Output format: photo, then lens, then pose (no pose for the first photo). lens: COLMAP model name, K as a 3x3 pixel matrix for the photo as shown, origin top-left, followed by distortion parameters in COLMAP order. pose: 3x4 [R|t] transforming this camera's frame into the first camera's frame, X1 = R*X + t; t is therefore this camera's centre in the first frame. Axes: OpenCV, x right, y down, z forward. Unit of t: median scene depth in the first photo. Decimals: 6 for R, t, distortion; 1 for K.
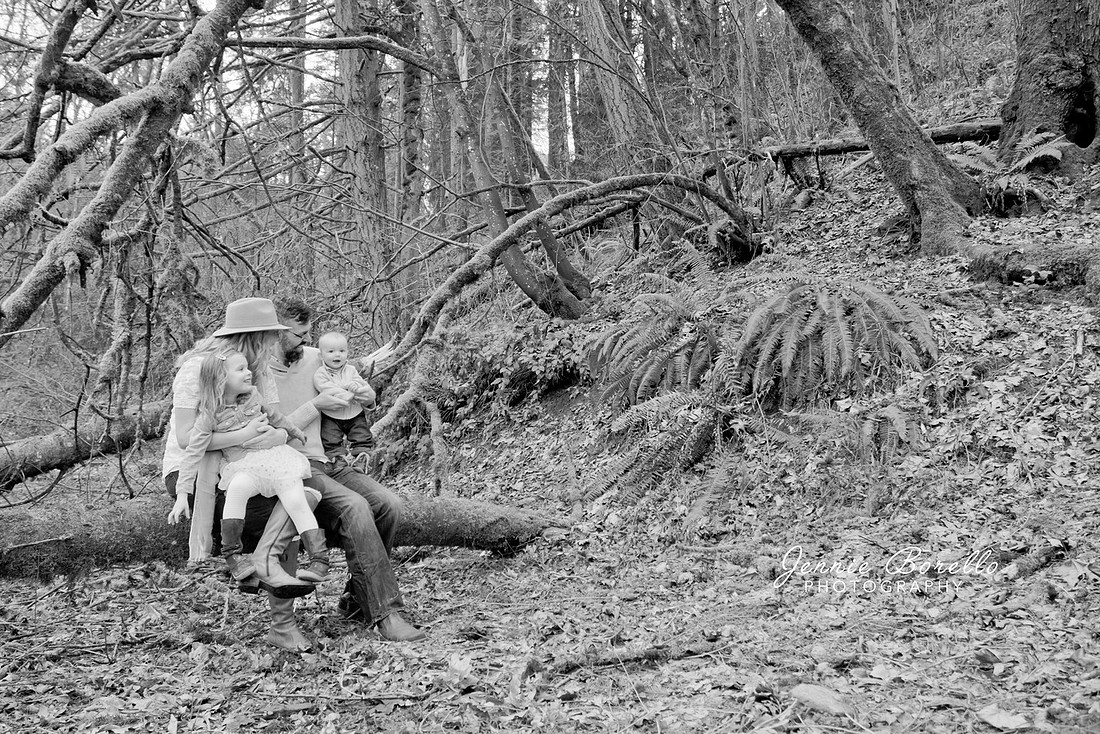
lens RADIAL K [[858.2, 0, 550.0], [0, 858.2, 367.0], [0, 0, 1]] dist [-0.091141, 0.057848]
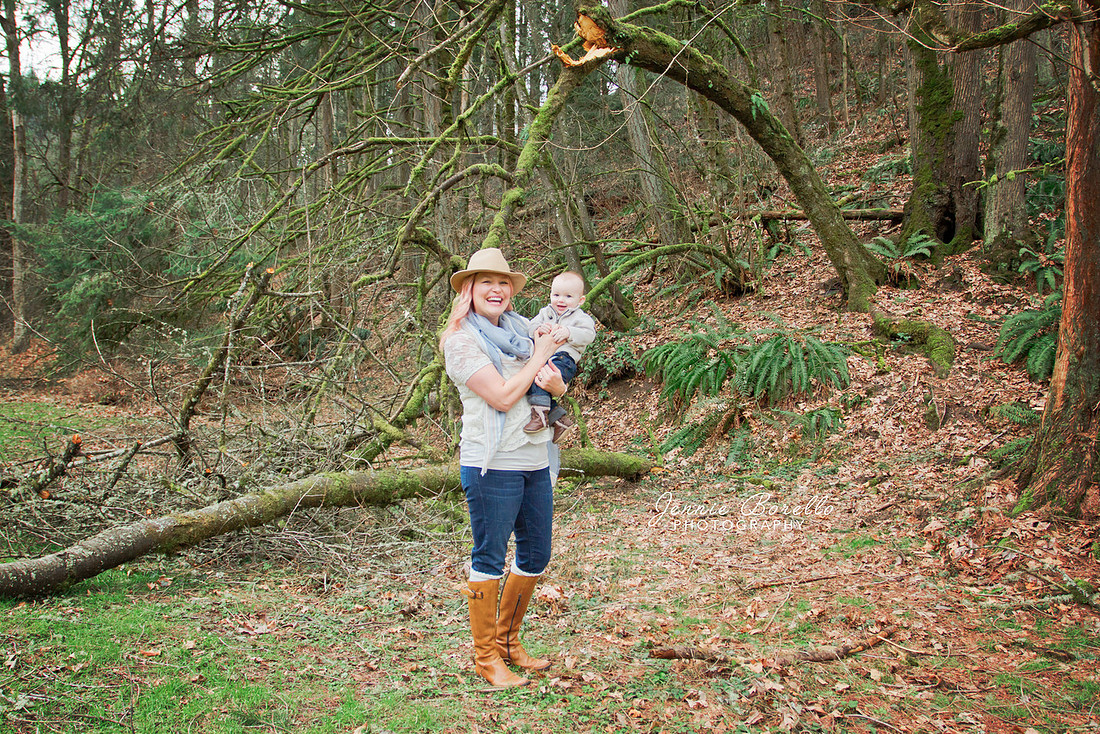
lens RADIAL K [[869.9, 0, 550.0], [0, 869.9, 367.0], [0, 0, 1]] dist [-0.082679, 0.047326]
pose [[0.997877, 0.009426, 0.064446, -0.346272], [-0.013832, 0.997571, 0.068264, -0.164691], [-0.063646, -0.069010, 0.995584, -0.897033]]
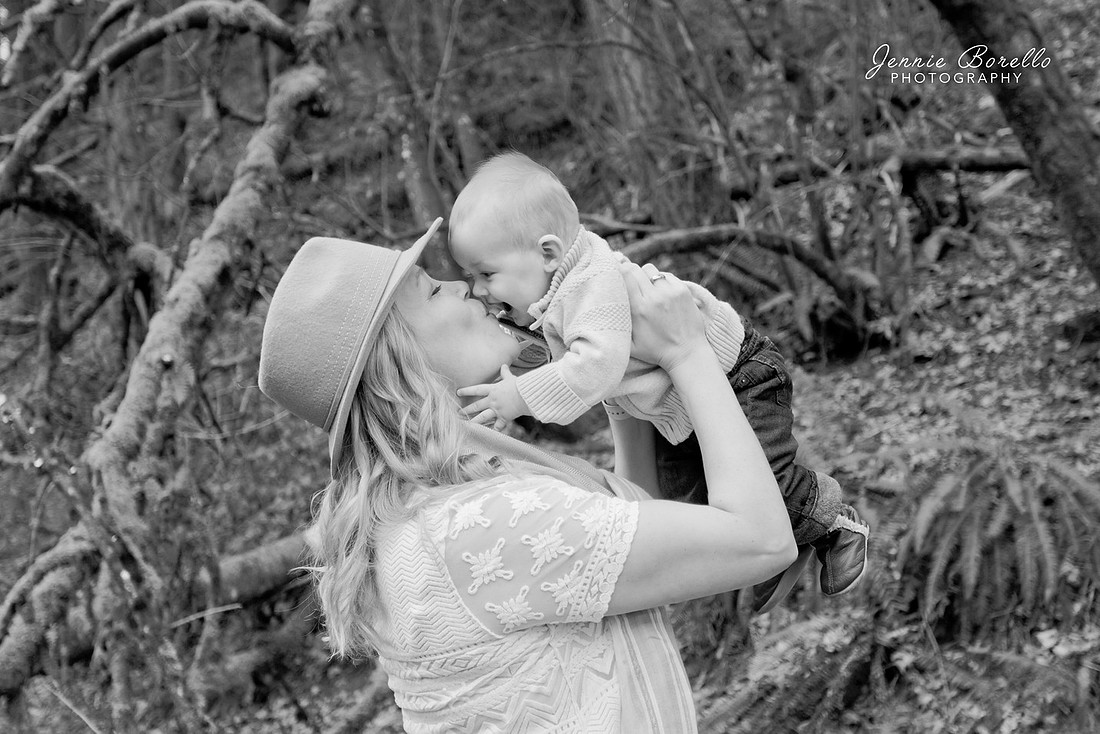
lens RADIAL K [[1931.1, 0, 550.0], [0, 1931.1, 367.0], [0, 0, 1]] dist [0.029656, 0.101447]
pose [[0.987673, 0.017920, 0.155505, -0.347530], [-0.016811, 0.999823, -0.008444, -0.167321], [-0.155629, 0.005726, 0.987799, -0.610658]]
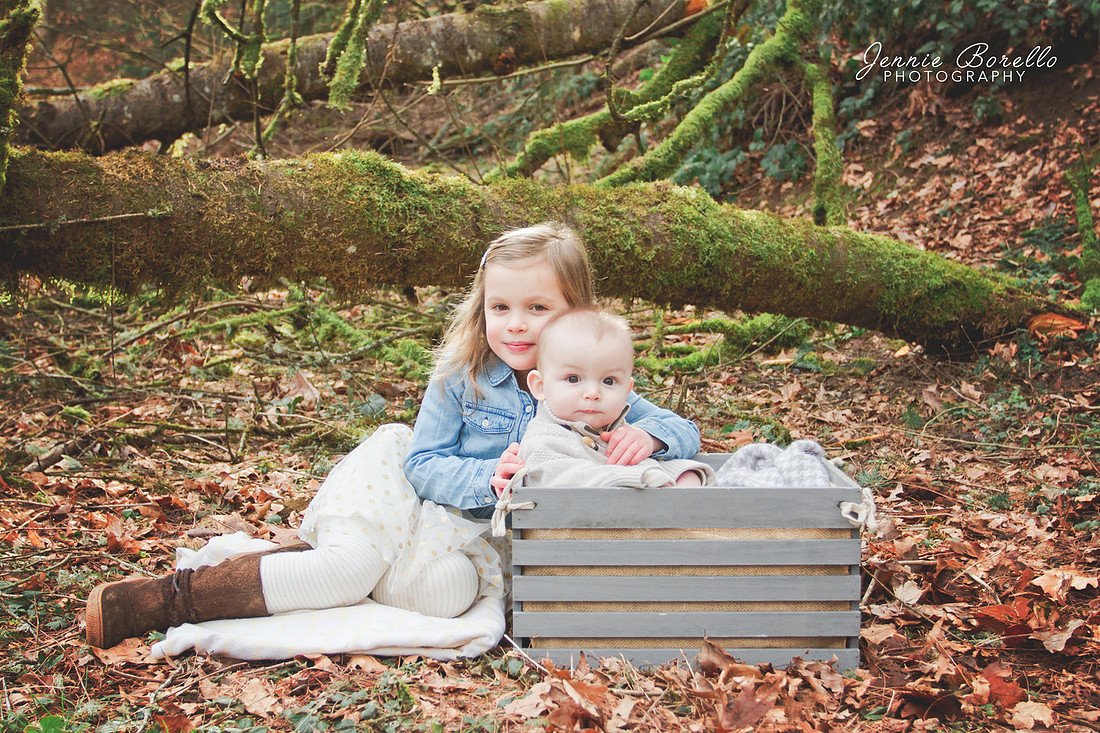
lens RADIAL K [[1446.8, 0, 550.0], [0, 1446.8, 366.5], [0, 0, 1]] dist [-0.027378, 0.020867]
pose [[0.959759, 0.108341, -0.259084, -0.053178], [-0.052460, 0.975513, 0.213594, 0.048531], [0.275881, -0.191407, 0.941941, 0.106041]]
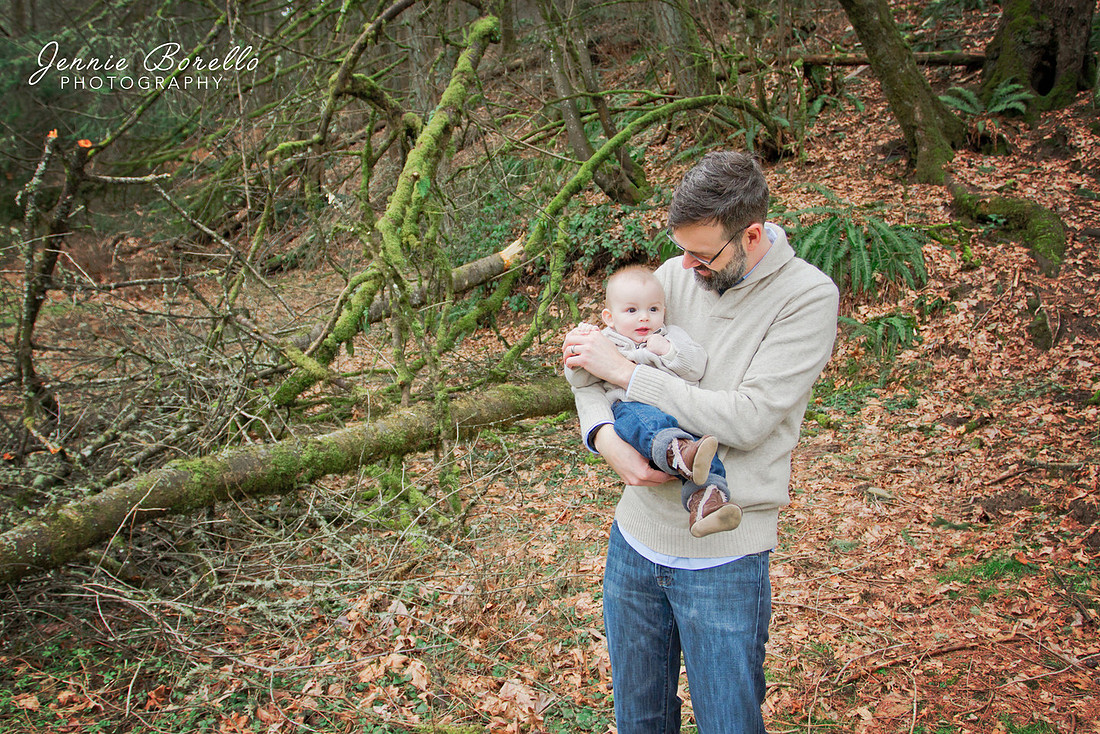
lens RADIAL K [[869.9, 0, 550.0], [0, 869.9, 367.0], [0, 0, 1]] dist [-0.082679, 0.047326]
pose [[0.998259, -0.004906, 0.058783, -0.292136], [-0.008625, 0.973687, 0.227728, -0.192458], [-0.058354, -0.227839, 0.971949, -0.471807]]
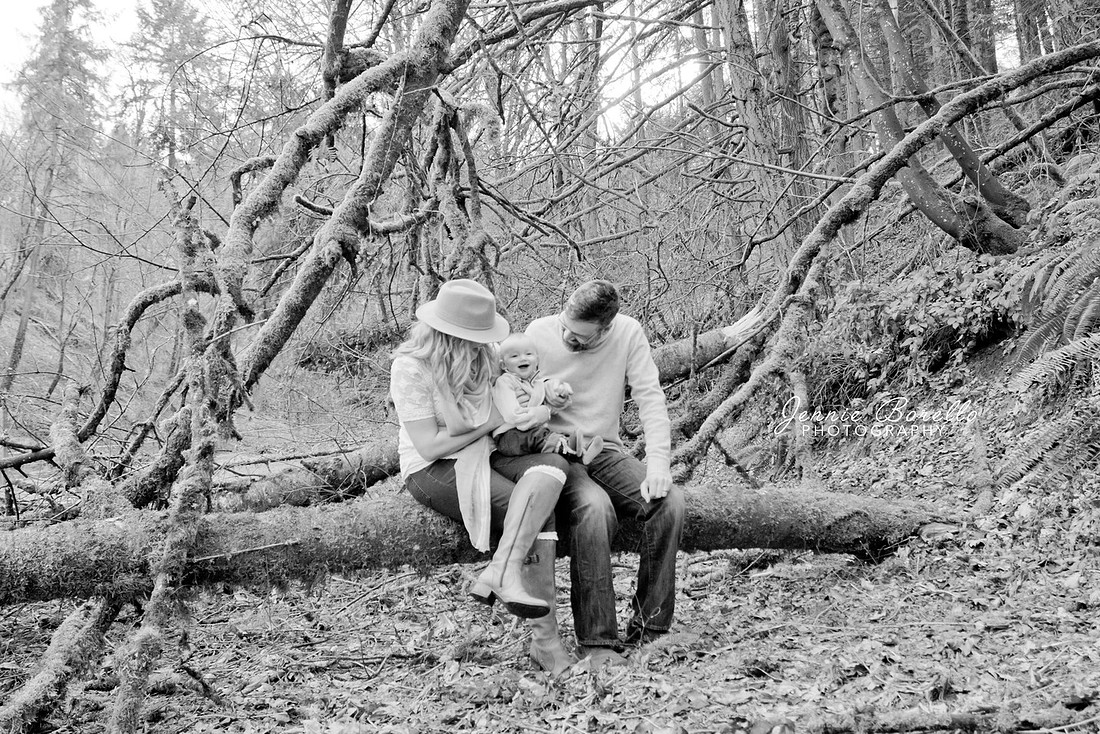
lens RADIAL K [[939.1, 0, 589.4], [0, 939.1, 374.2], [0, 0, 1]] dist [-0.077561, 0.048091]
pose [[0.887090, -0.080916, -0.454449, 0.106858], [0.092992, 0.995658, 0.004242, 0.023835], [0.452133, -0.046023, 0.890763, 0.134529]]
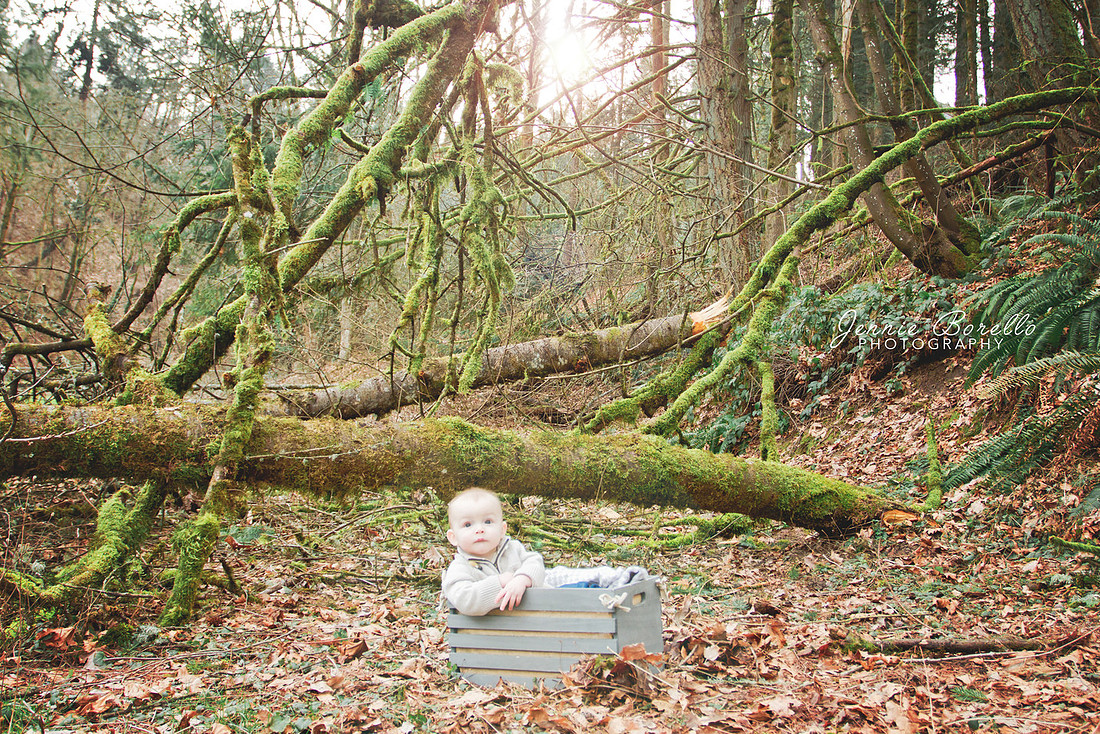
lens RADIAL K [[953.9, 0, 550.0], [0, 953.9, 367.0], [0, 0, 1]] dist [-0.091578, 0.071625]
pose [[0.918389, 0.033031, -0.394298, 0.046032], [-0.028932, 0.999448, 0.016337, 0.043119], [0.394620, -0.003596, 0.918837, 0.046497]]
